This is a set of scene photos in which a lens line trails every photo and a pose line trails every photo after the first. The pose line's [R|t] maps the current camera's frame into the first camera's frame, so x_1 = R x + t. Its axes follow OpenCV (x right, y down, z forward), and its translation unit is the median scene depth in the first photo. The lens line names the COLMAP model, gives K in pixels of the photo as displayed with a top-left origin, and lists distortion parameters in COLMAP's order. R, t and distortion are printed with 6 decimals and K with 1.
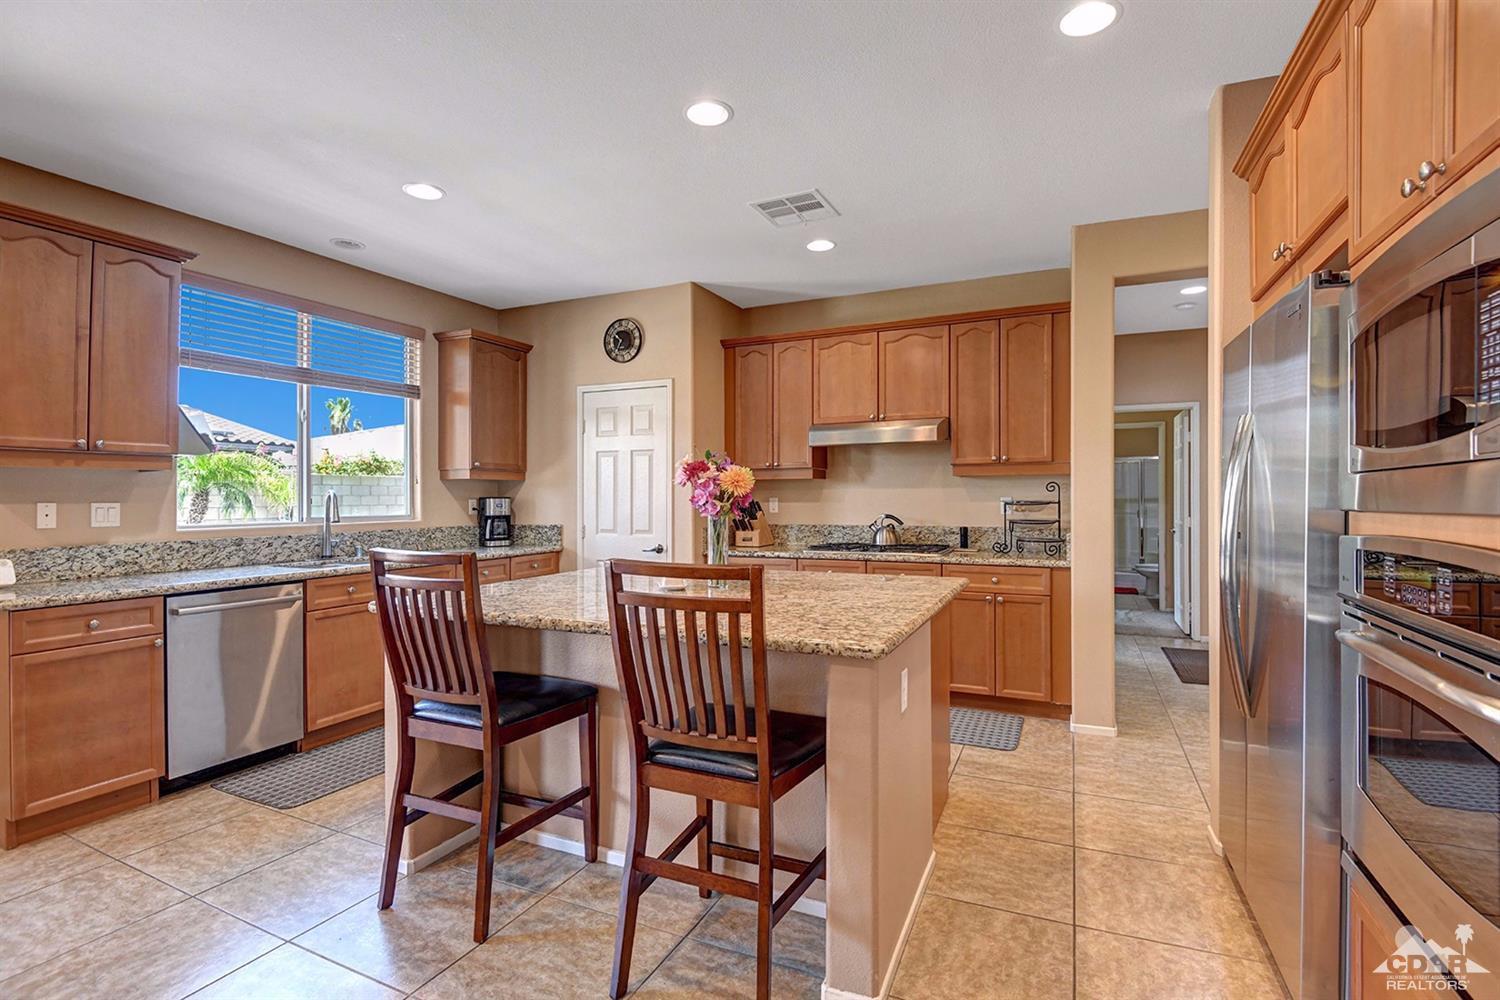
lens RADIAL K [[689.5, 0, 749.1], [0, 689.5, 500.9], [0, 0, 1]] dist [-0.023951, -0.006987]
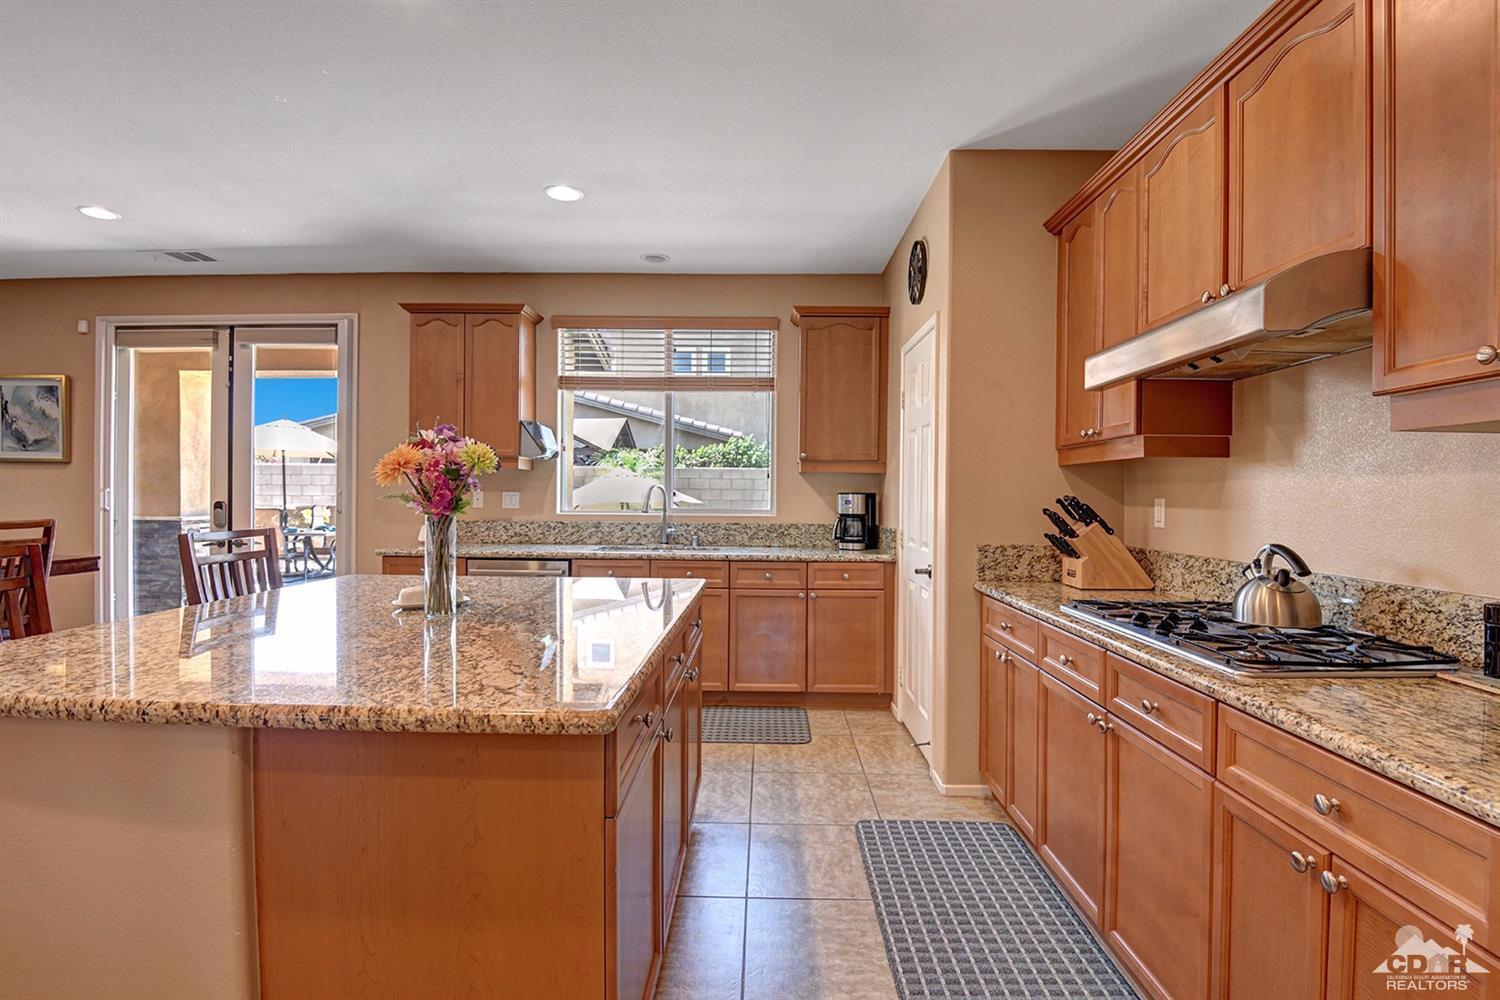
lens RADIAL K [[703.3, 0, 771.7], [0, 703.3, 496.1], [0, 0, 1]] dist [-0.029701, -0.006176]
pose [[0.421008, 0.013130, -0.906962, 0.441499], [-0.016578, 0.999840, 0.006779, -0.005277], [0.906905, 0.012182, 0.421159, 0.604313]]
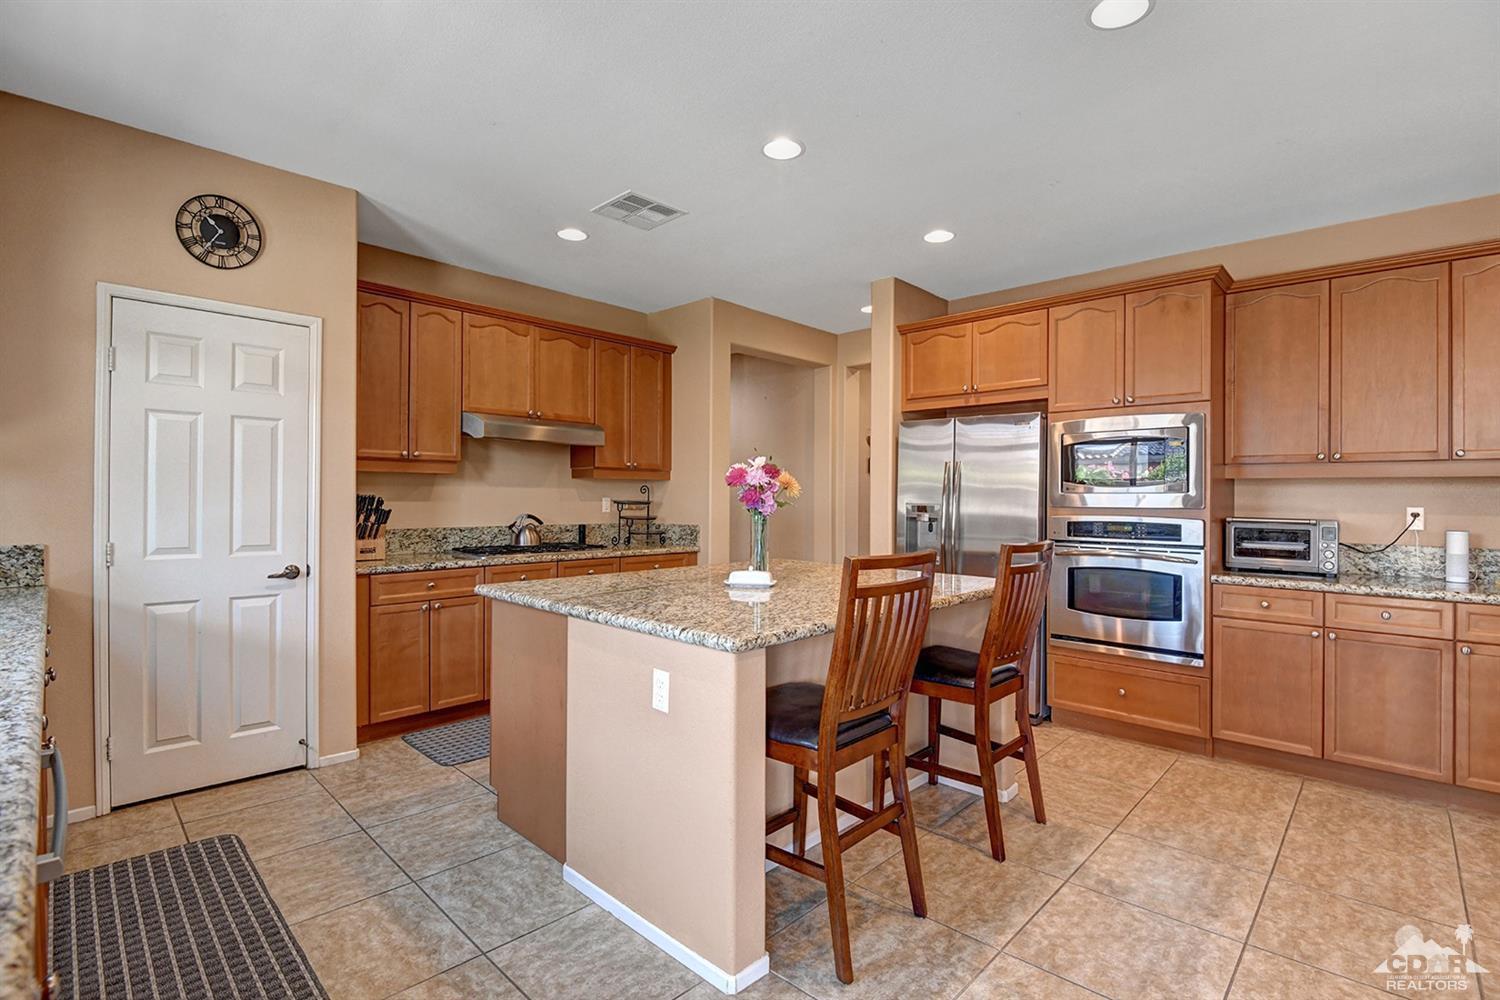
lens RADIAL K [[689.5, 0, 742.5], [0, 689.5, 493.4], [0, 0, 1]] dist [-0.023951, -0.006987]
pose [[0.335184, 0.013752, 0.942052, -0.630952], [-0.007842, 0.999900, -0.011806, -0.000867], [-0.942120, -0.003430, 0.335259, 0.400227]]
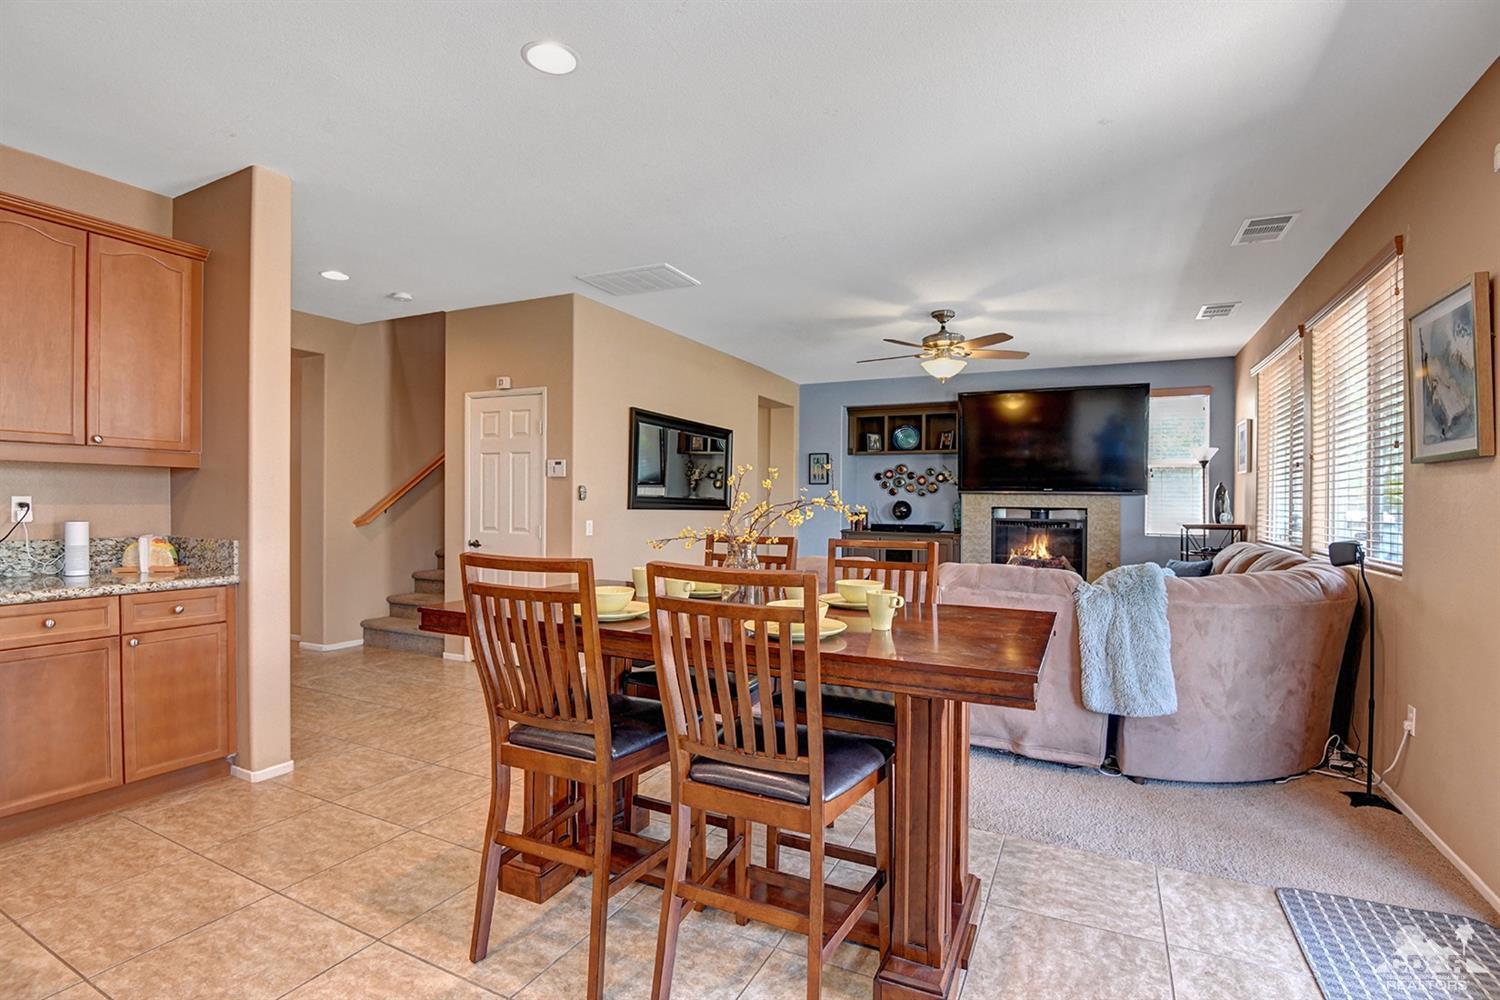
lens RADIAL K [[689.5, 0, 749.8], [0, 689.5, 498.2], [0, 0, 1]] dist [-0.023951, -0.006987]
pose [[-0.999498, -0.003320, 0.031508, -0.415423], [-0.003360, 0.999994, -0.001202, 0.000443], [-0.031504, -0.001307, -0.999503, 0.552684]]
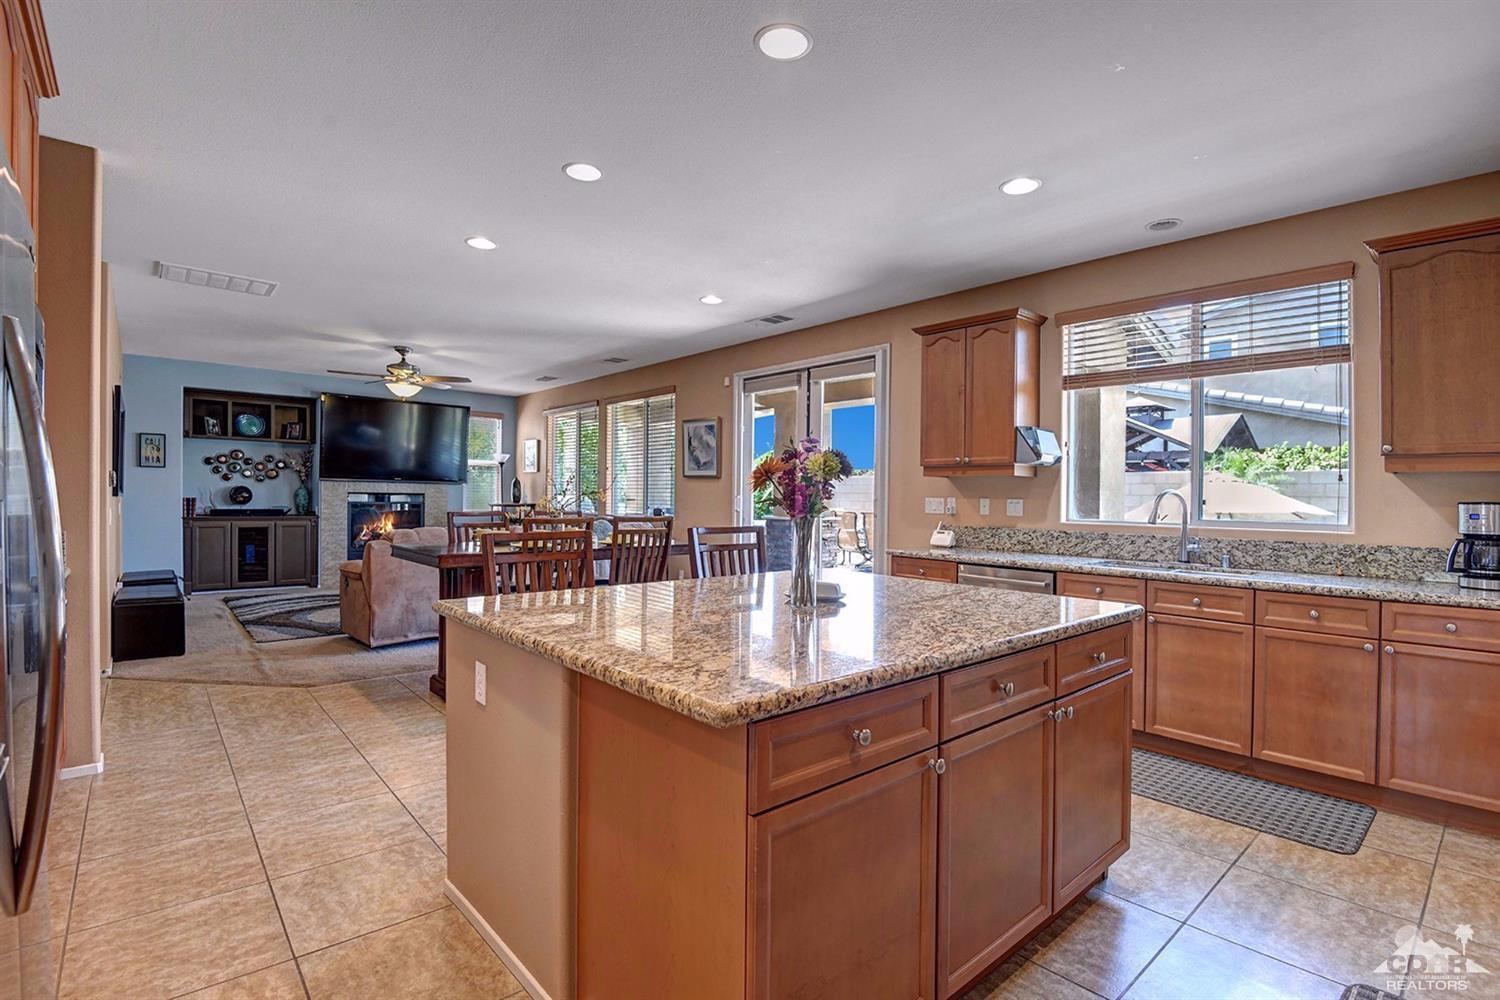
lens RADIAL K [[703.3, 0, 759.9], [0, 703.3, 498.9], [0, 0, 1]] dist [-0.029701, -0.006176]
pose [[-0.397569, 0.006566, -0.917549, 0.427264], [-0.014489, 0.999805, 0.013433, -0.007096], [0.917458, 0.018635, -0.397396, 0.756027]]
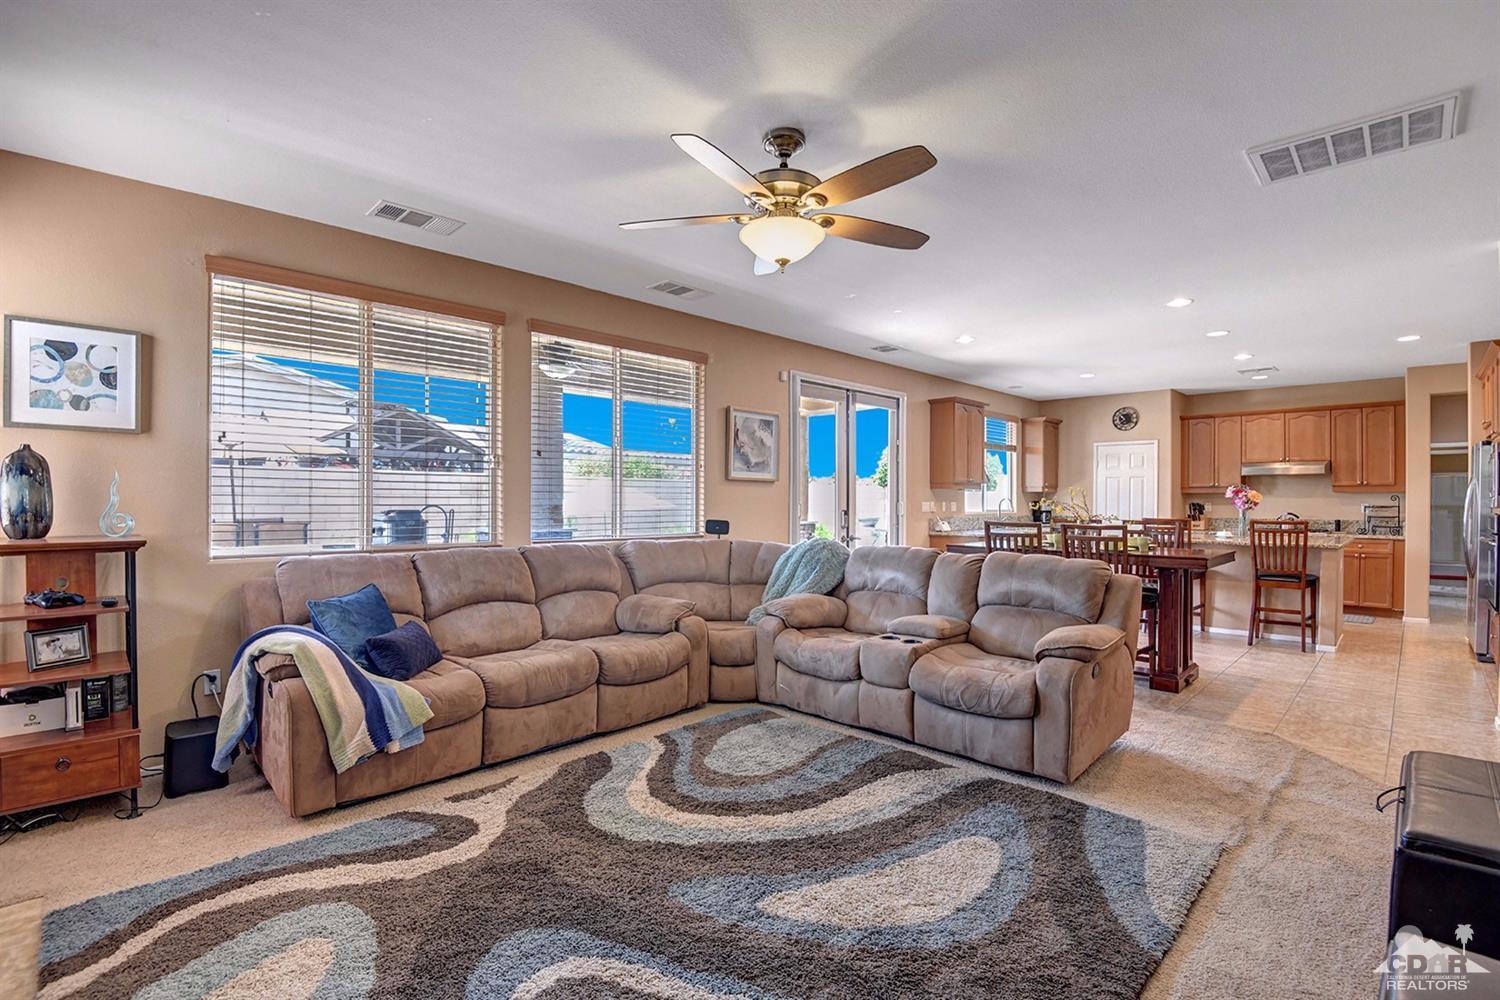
lens RADIAL K [[689.5, 0, 770.9], [0, 689.5, 506.2], [0, 0, 1]] dist [-0.023951, -0.006987]
pose [[0.943163, 0.011767, -0.332121, -0.514121], [-0.010419, 0.999929, 0.005837, 0.007196], [0.332166, -0.002045, 0.943219, -1.196838]]
